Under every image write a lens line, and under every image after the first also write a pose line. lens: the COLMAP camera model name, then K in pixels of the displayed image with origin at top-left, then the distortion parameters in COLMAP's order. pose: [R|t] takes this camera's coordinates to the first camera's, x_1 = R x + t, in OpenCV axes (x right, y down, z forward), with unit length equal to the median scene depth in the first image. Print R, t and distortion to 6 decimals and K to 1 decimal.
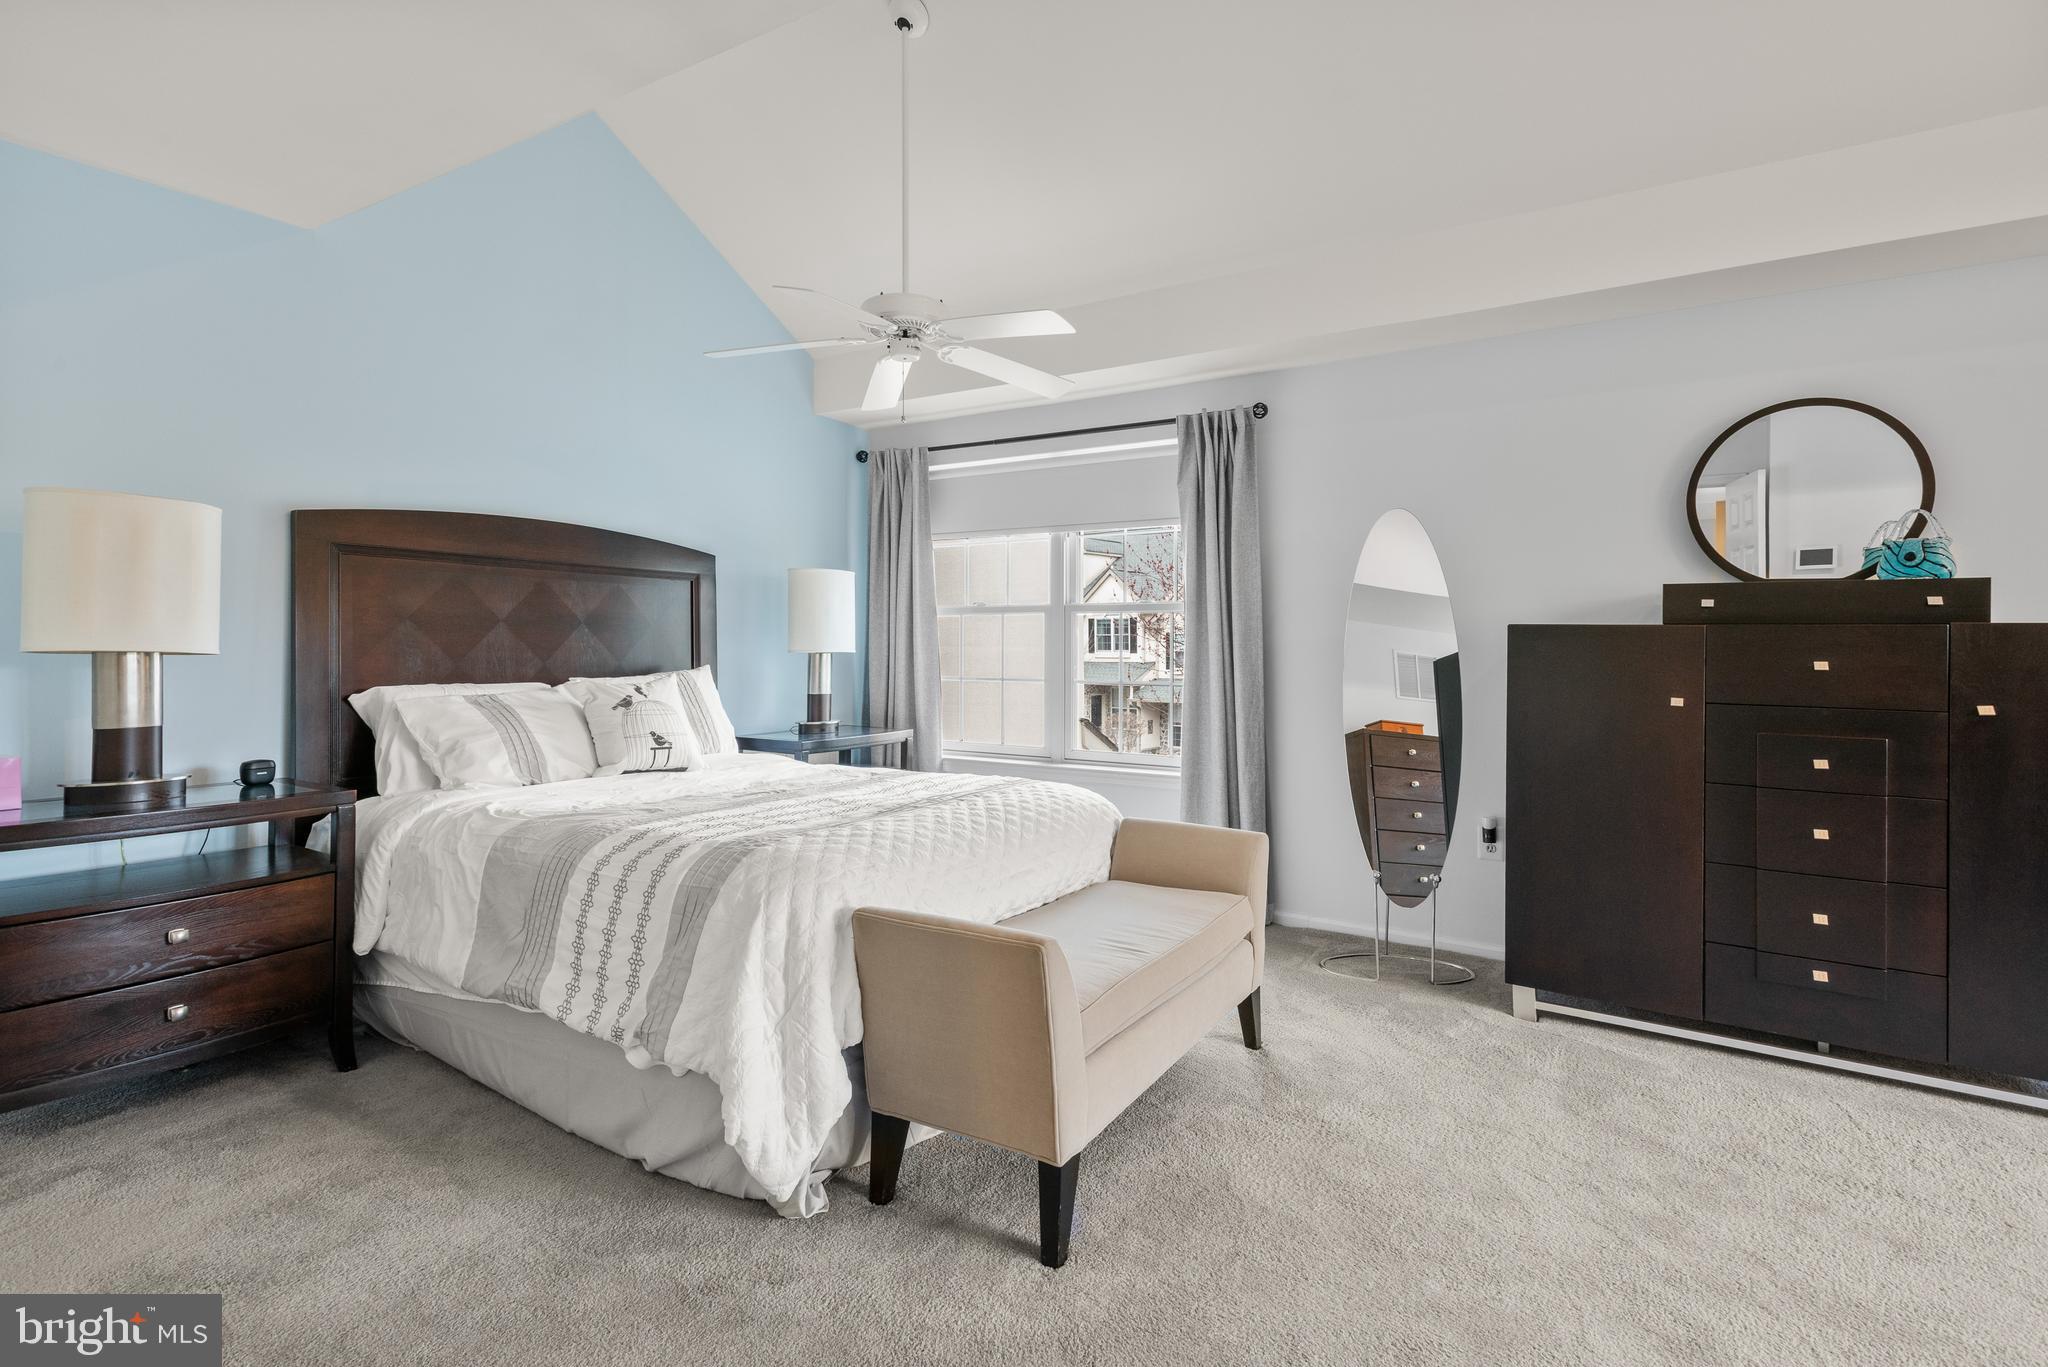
lens RADIAL K [[976.4, 0, 1029.7], [0, 976.4, 659.9], [0, 0, 1]] dist [0.003048, 0.000145]
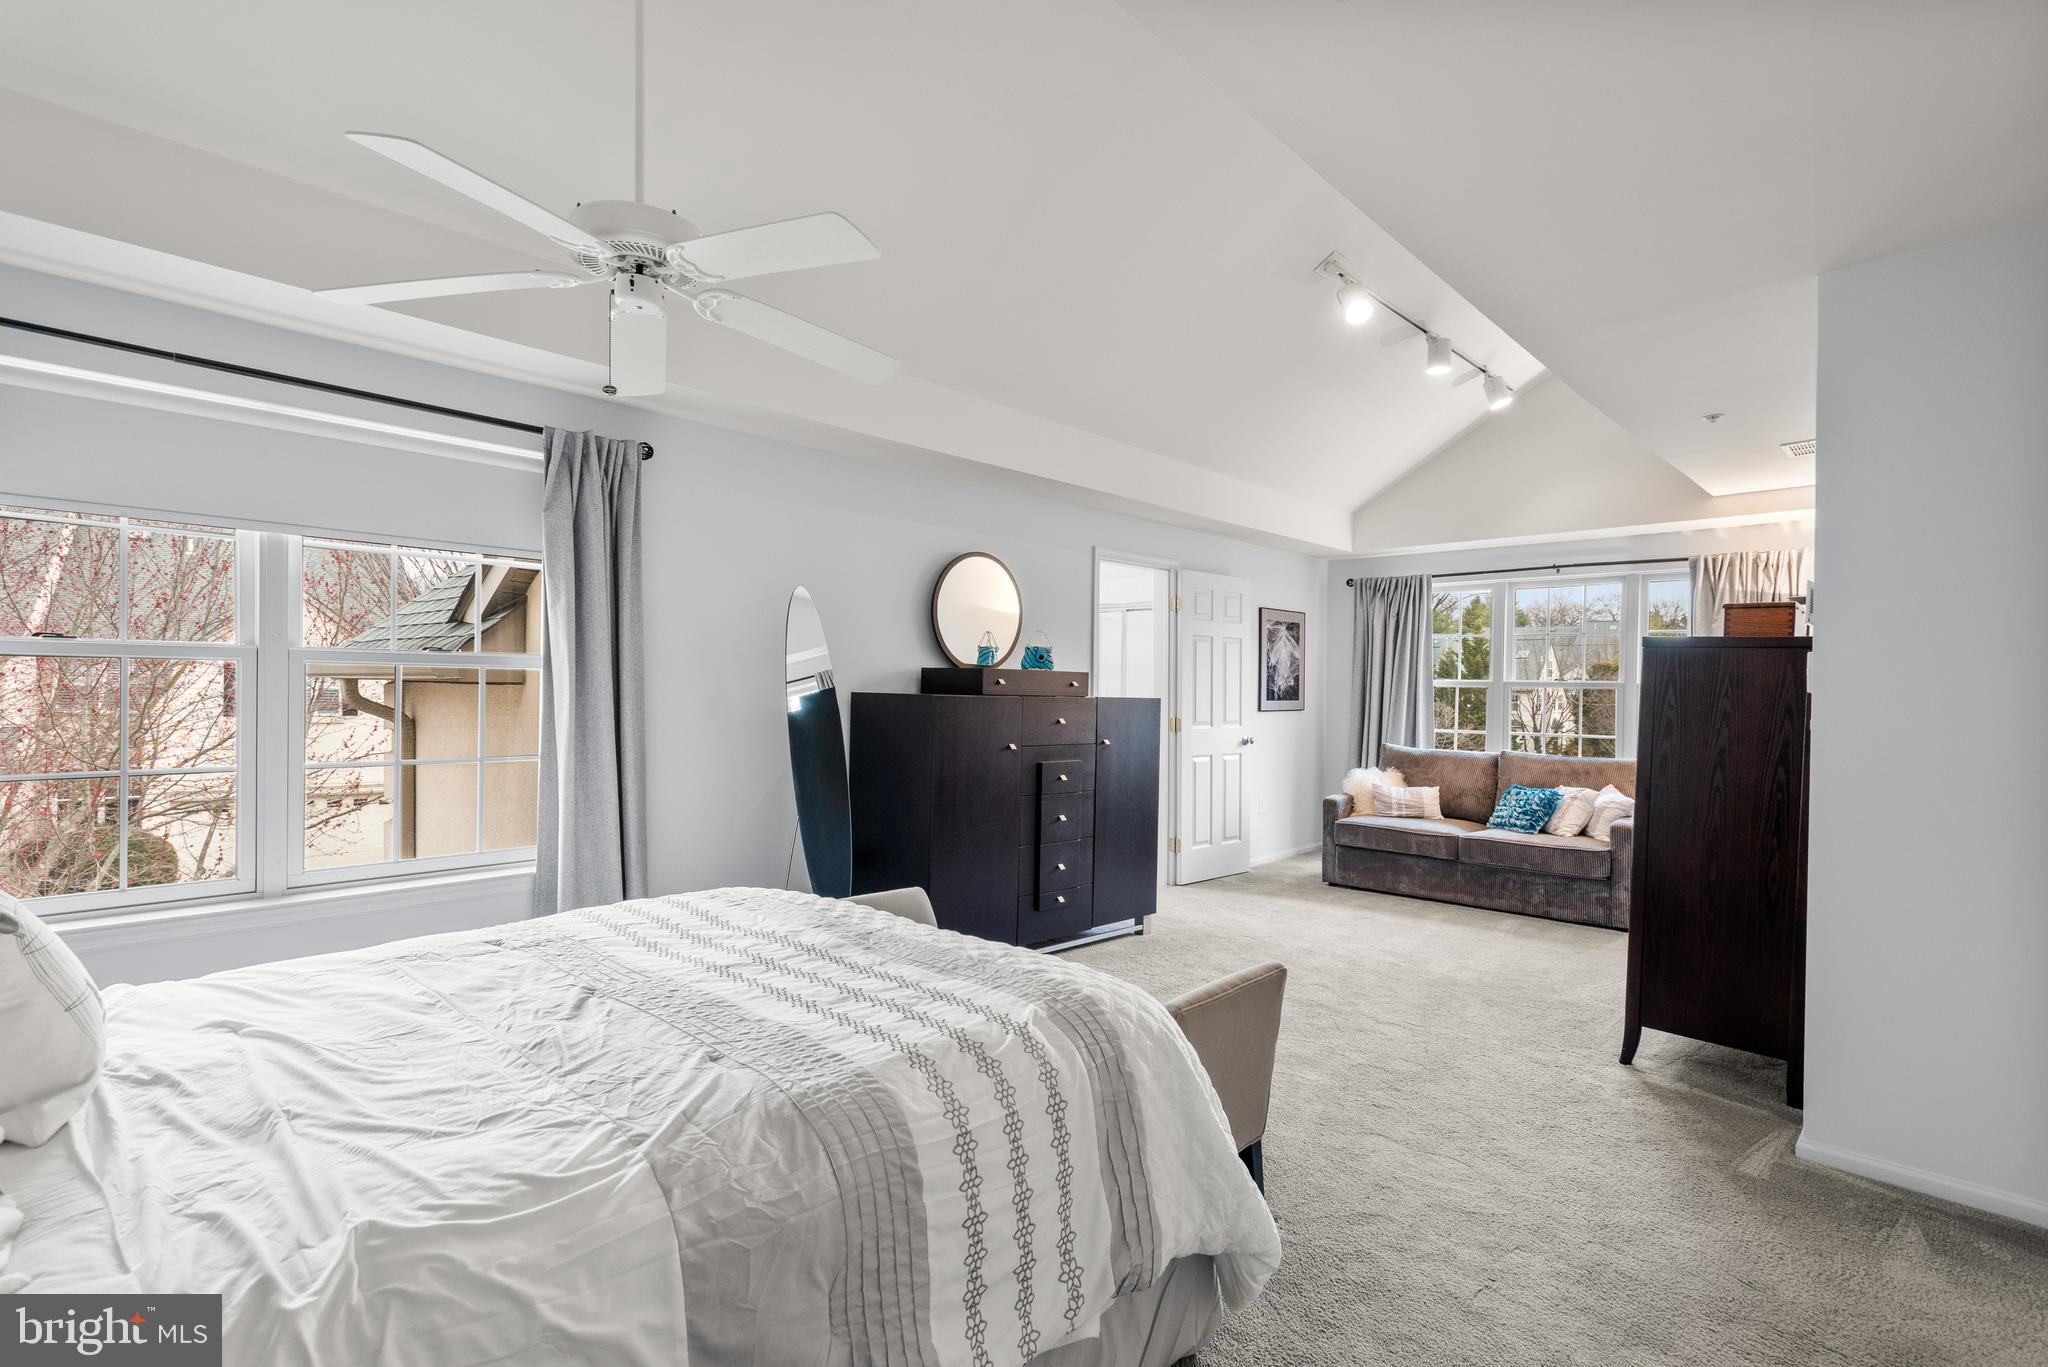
lens RADIAL K [[977.2, 0, 1015.0], [0, 977.2, 714.4], [0, 0, 1]] dist [0.003249, 0.000287]
pose [[0.183293, -0.024200, 0.982760, -0.763075], [-0.000027, 0.999697, 0.024622, -0.043203], [-0.983058, -0.004539, 0.183237, 0.627947]]
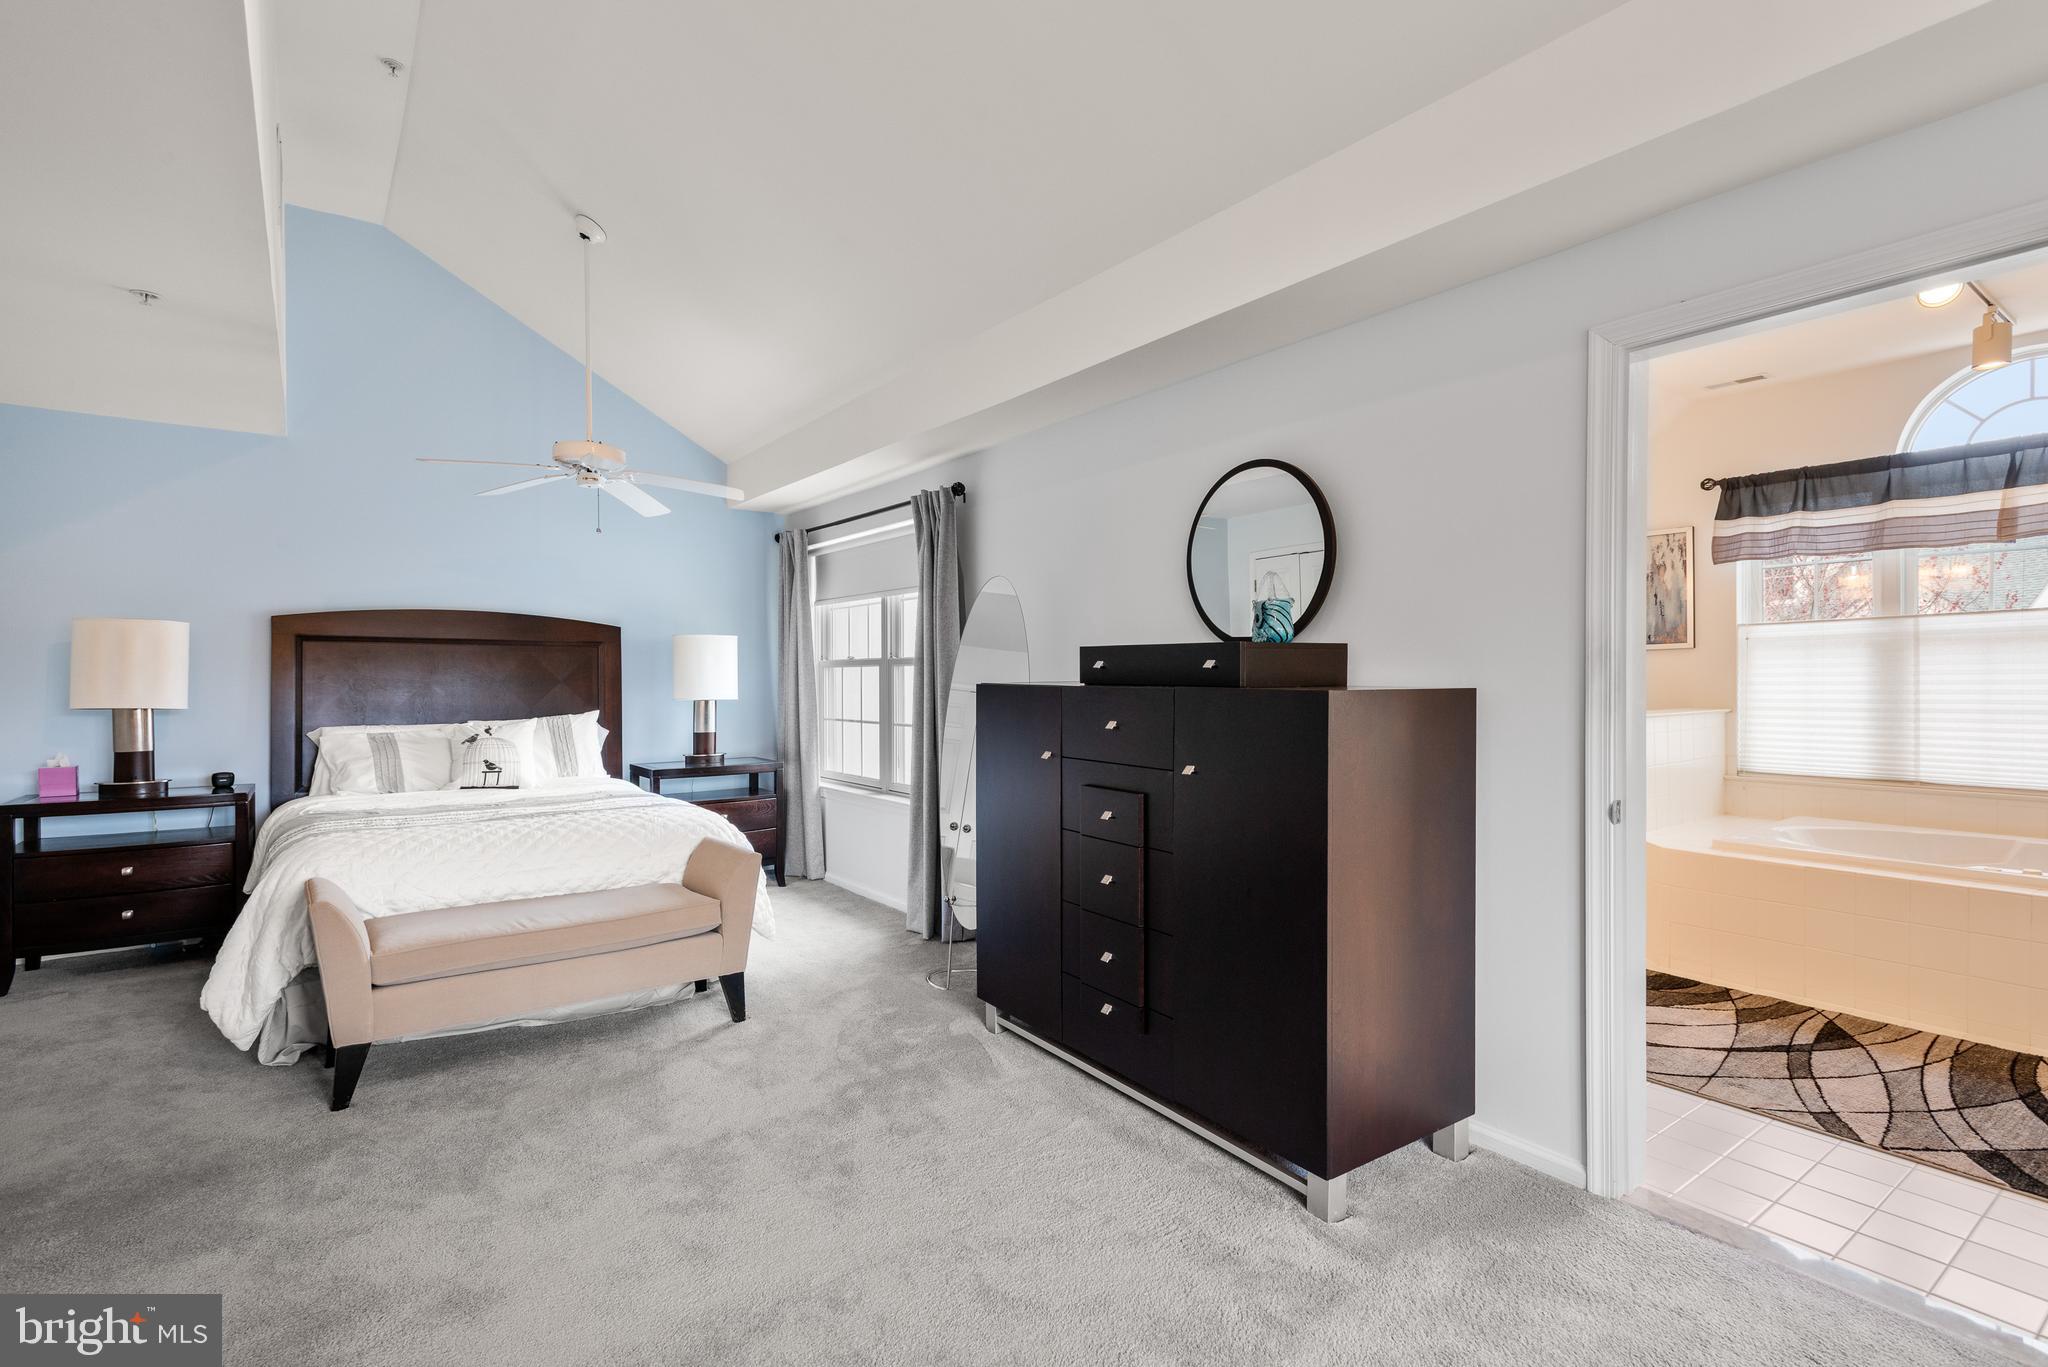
lens RADIAL K [[958.8, 0, 1036.7], [0, 958.8, 678.9], [0, 0, 1]] dist [0.000592, -0.000005]
pose [[0.934047, -0.007247, -0.357077, 0.945677], [0.002992, 0.999918, -0.012466, -0.027466], [0.357138, 0.010576, 0.933992, -0.025866]]
